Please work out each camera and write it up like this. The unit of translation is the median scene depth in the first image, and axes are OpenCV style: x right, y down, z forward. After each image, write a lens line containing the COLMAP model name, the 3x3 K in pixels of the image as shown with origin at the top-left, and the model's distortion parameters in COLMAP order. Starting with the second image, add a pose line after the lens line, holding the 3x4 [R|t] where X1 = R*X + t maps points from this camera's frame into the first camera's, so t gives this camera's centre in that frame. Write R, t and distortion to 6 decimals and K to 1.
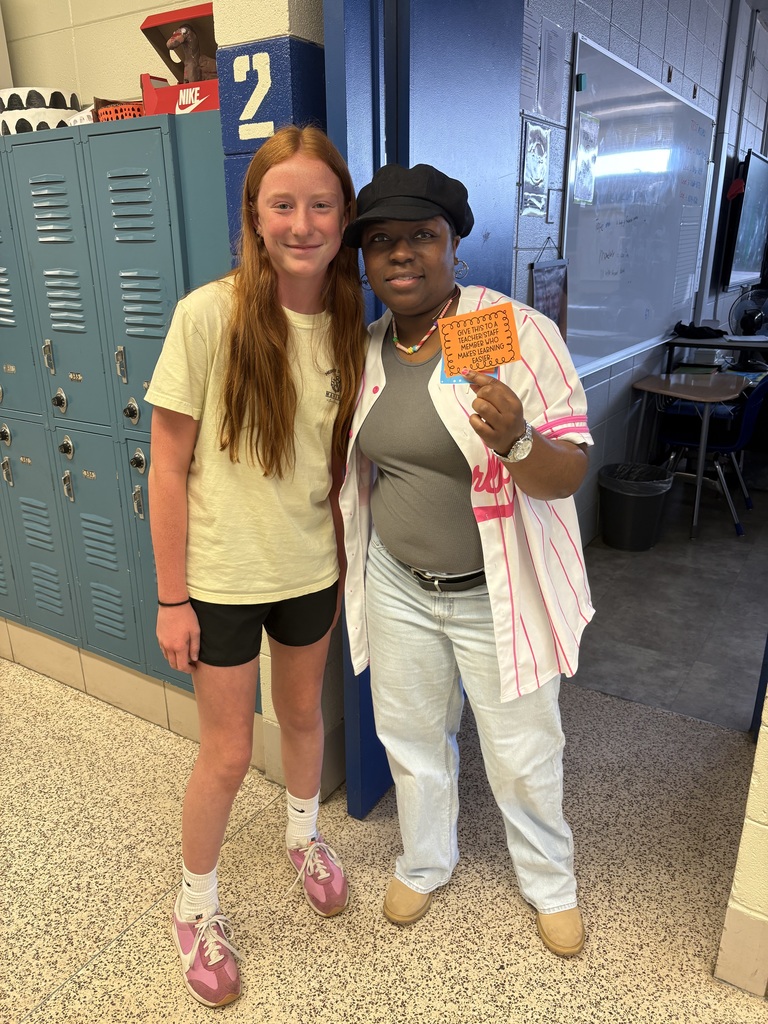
lens RADIAL K [[788.3, 0, 384.0], [0, 788.3, 512.0], [0, 0, 1]] dist [0.053174, -0.071065]
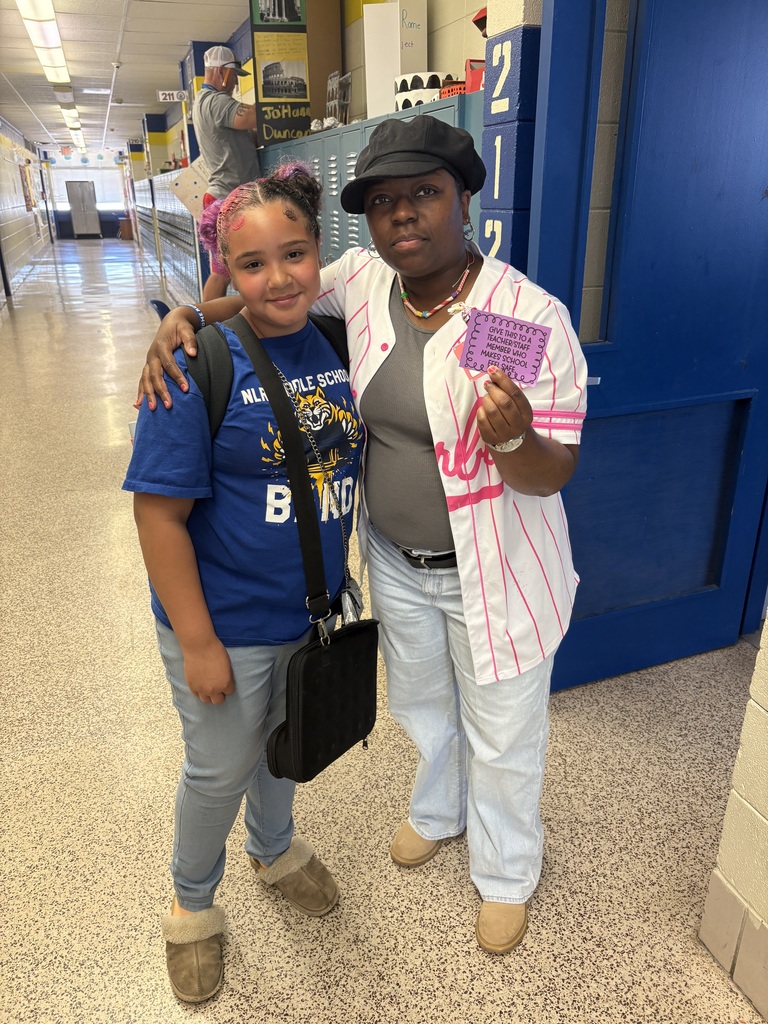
lens RADIAL K [[788.3, 0, 384.0], [0, 788.3, 512.0], [0, 0, 1]] dist [0.053174, -0.071065]
pose [[0.782136, 0.239944, -0.575057, 0.557739], [-0.205248, 0.970588, 0.125822, 0.007309], [0.588334, 0.019619, 0.808380, -0.078792]]
